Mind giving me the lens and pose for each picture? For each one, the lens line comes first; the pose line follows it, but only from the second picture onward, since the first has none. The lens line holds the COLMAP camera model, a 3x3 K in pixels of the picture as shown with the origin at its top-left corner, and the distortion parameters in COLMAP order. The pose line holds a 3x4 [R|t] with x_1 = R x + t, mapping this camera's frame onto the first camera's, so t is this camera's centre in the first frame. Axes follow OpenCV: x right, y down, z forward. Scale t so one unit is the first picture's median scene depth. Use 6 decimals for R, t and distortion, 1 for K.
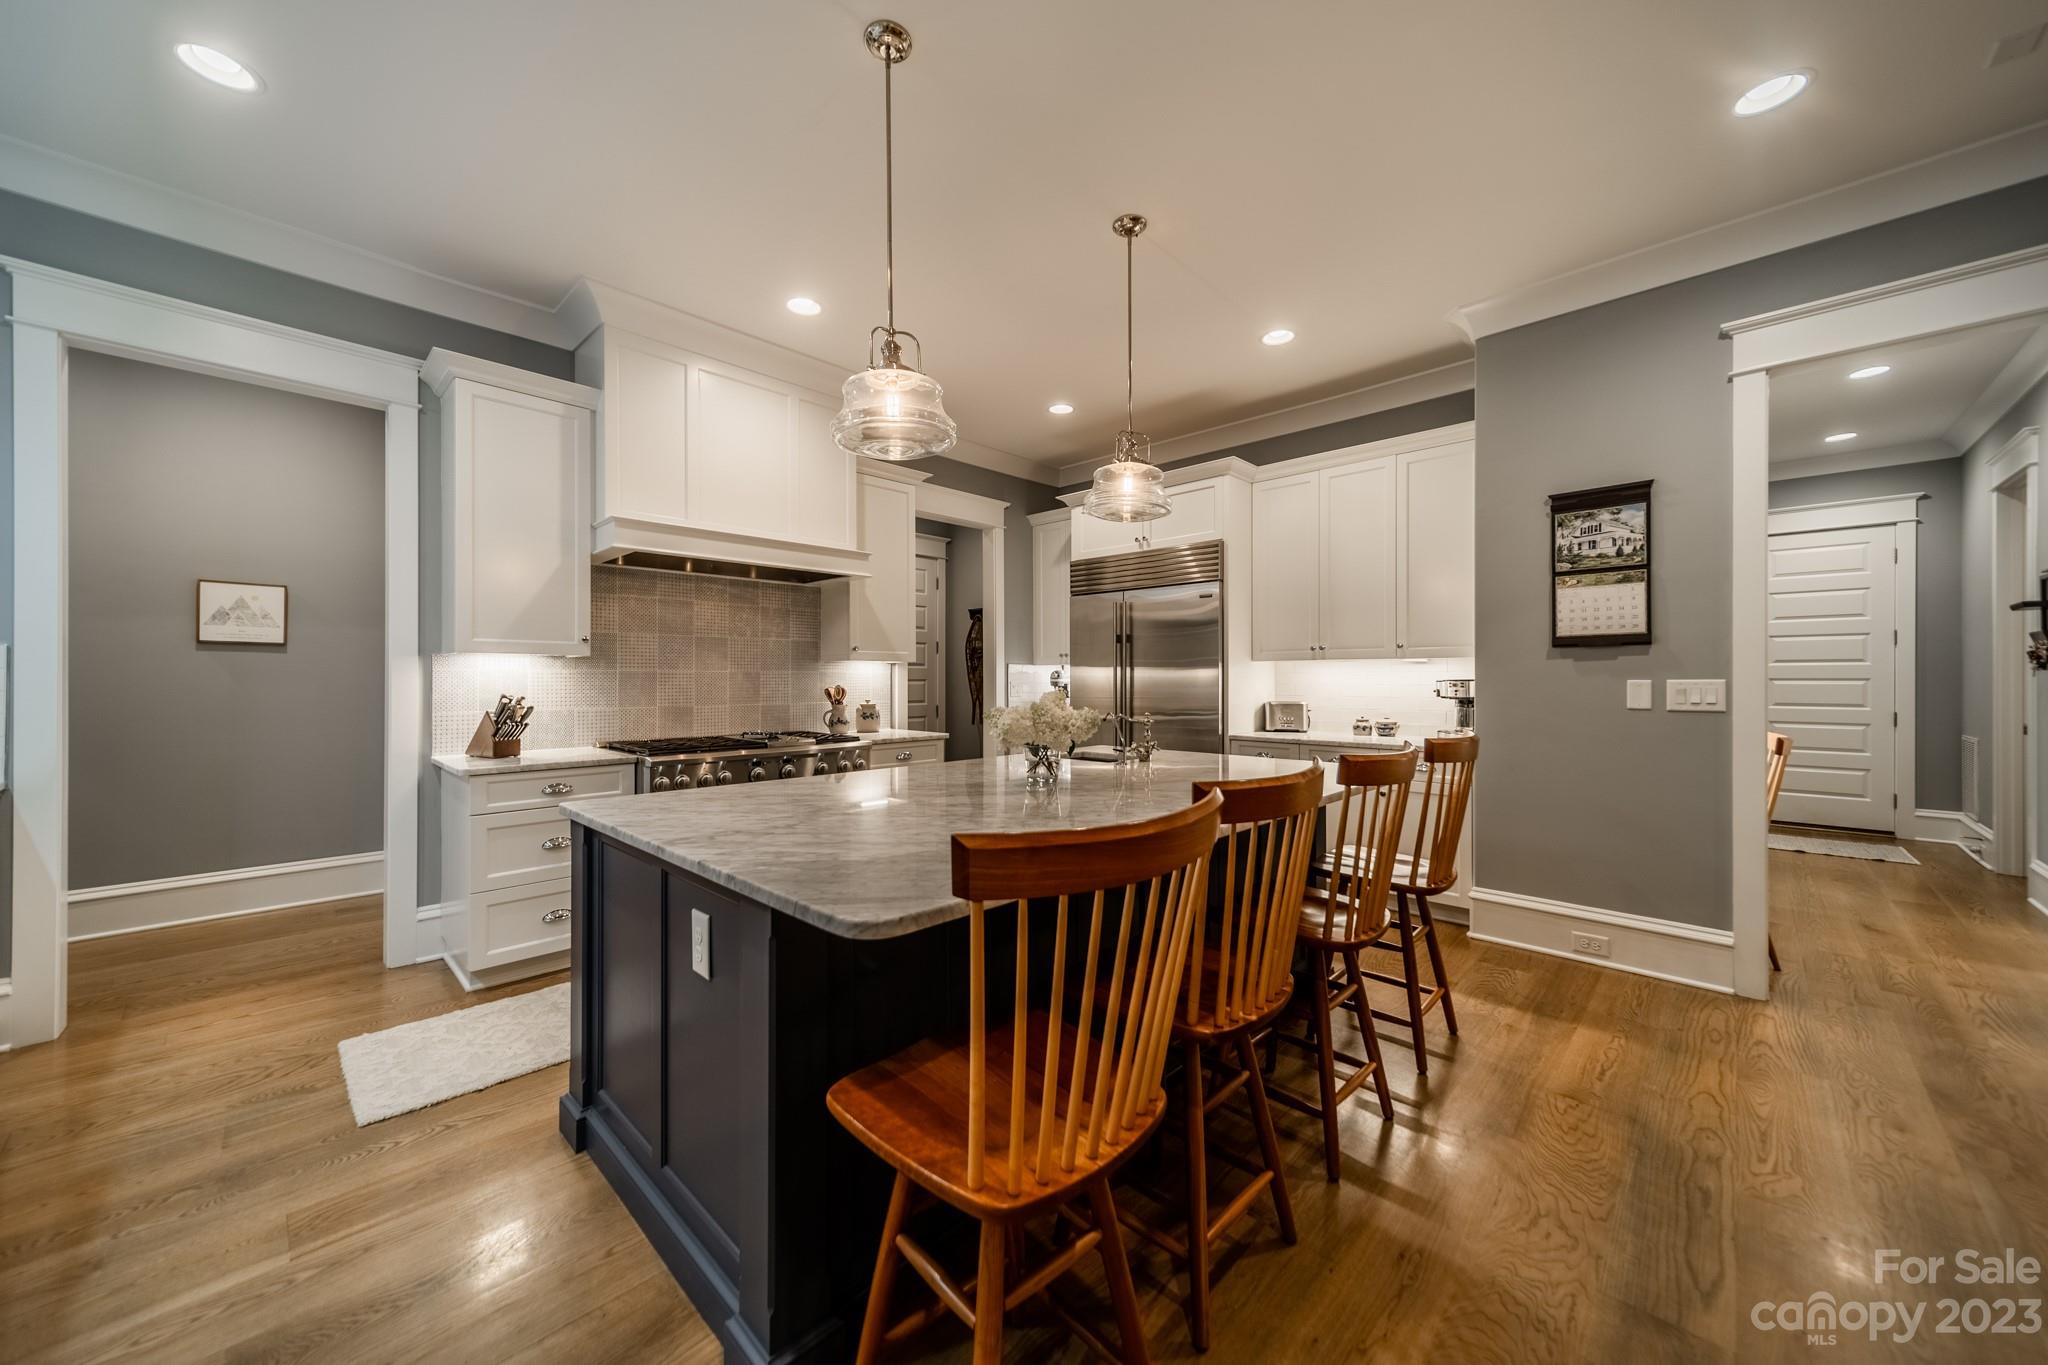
lens RADIAL K [[740.9, 0, 979.4], [0, 740.9, 677.0], [0, 0, 1]] dist [0.011163, -0.001328]
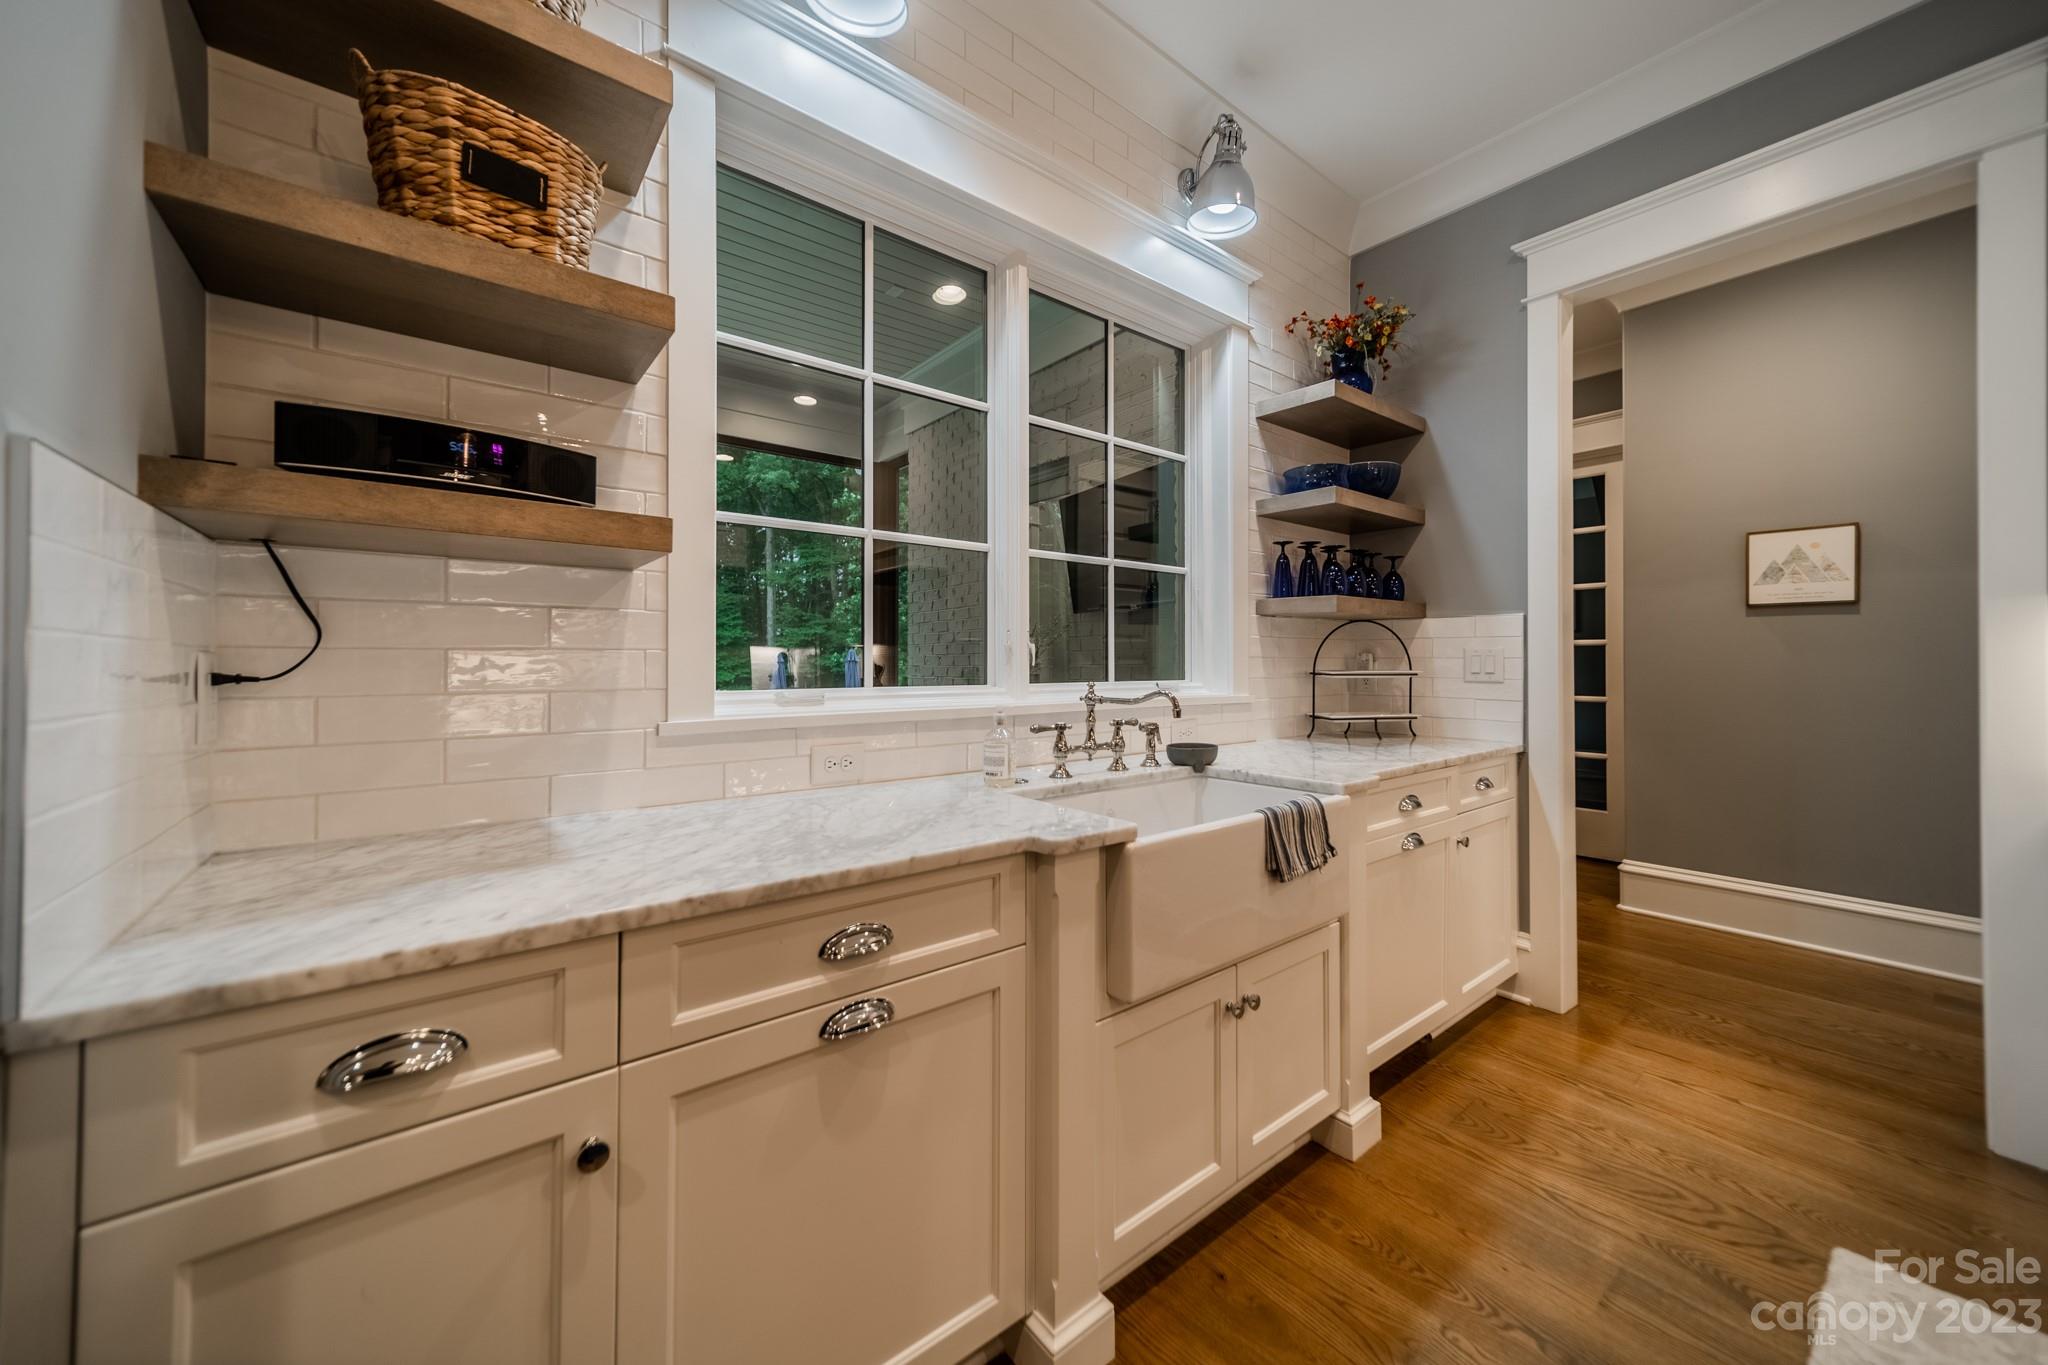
lens RADIAL K [[740.9, 0, 1059.2], [0, 740.9, 660.5], [0, 0, 1]] dist [0.011163, -0.001328]
pose [[-0.073725, -0.007653, -0.997249, -0.159468], [0.004411, 0.999958, -0.008000, 0.020359], [0.997269, -0.004989, -0.073688, 0.322276]]
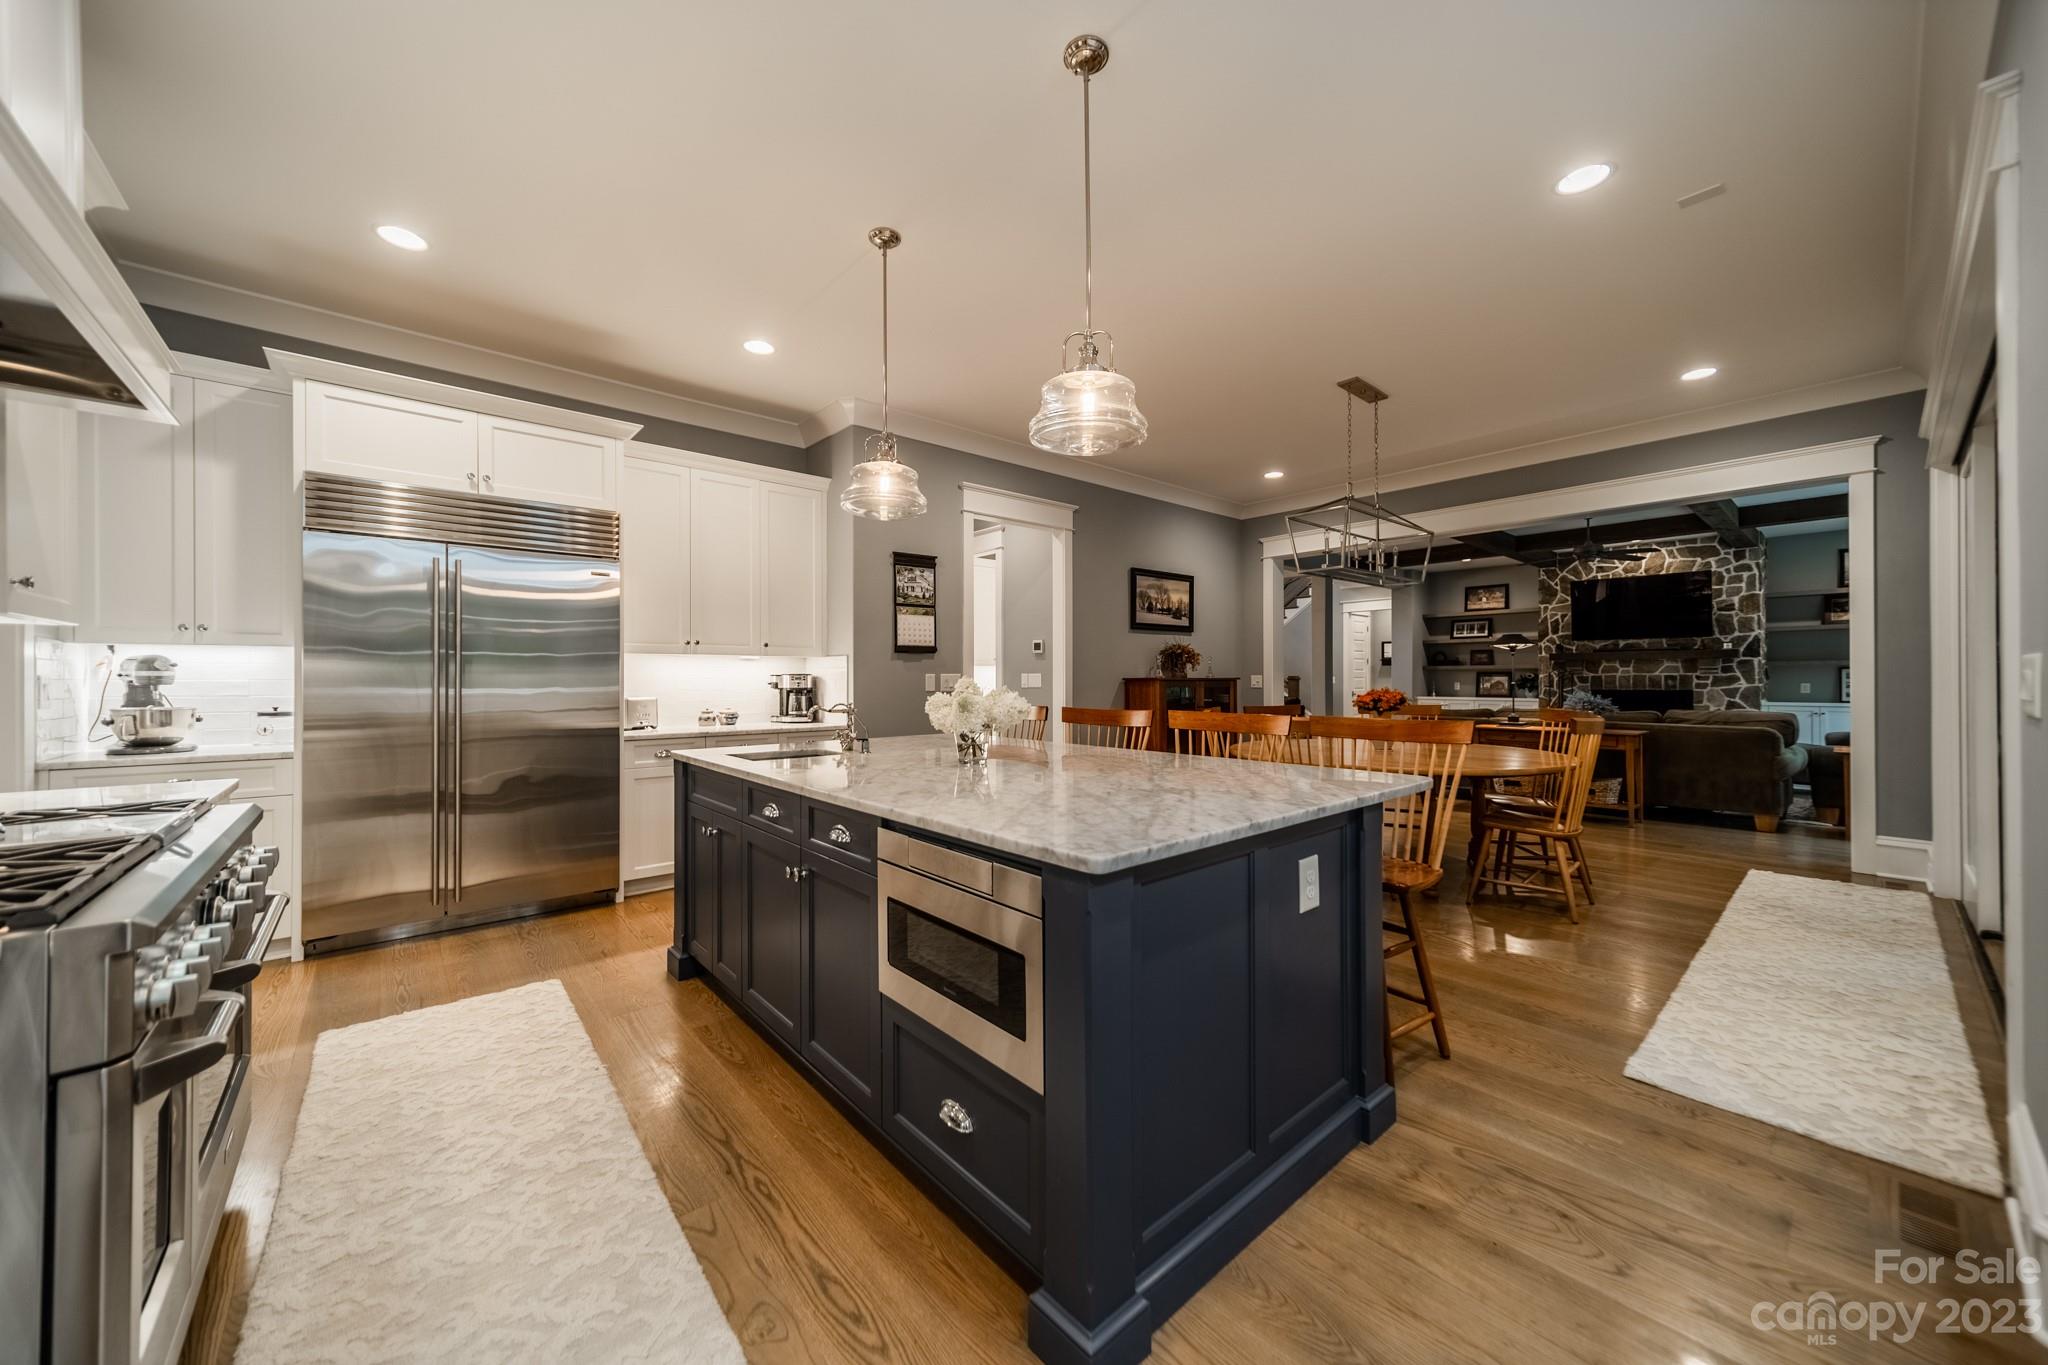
lens RADIAL K [[740.9, 0, 1055.6], [0, 740.9, 673.4], [0, 0, 1]] dist [0.011163, -0.001328]
pose [[0.030862, 0.008011, 0.999492, -0.697604], [0.000742, 0.999967, -0.008037, 0.014682], [-0.999523, 0.000990, 0.030855, 0.604778]]
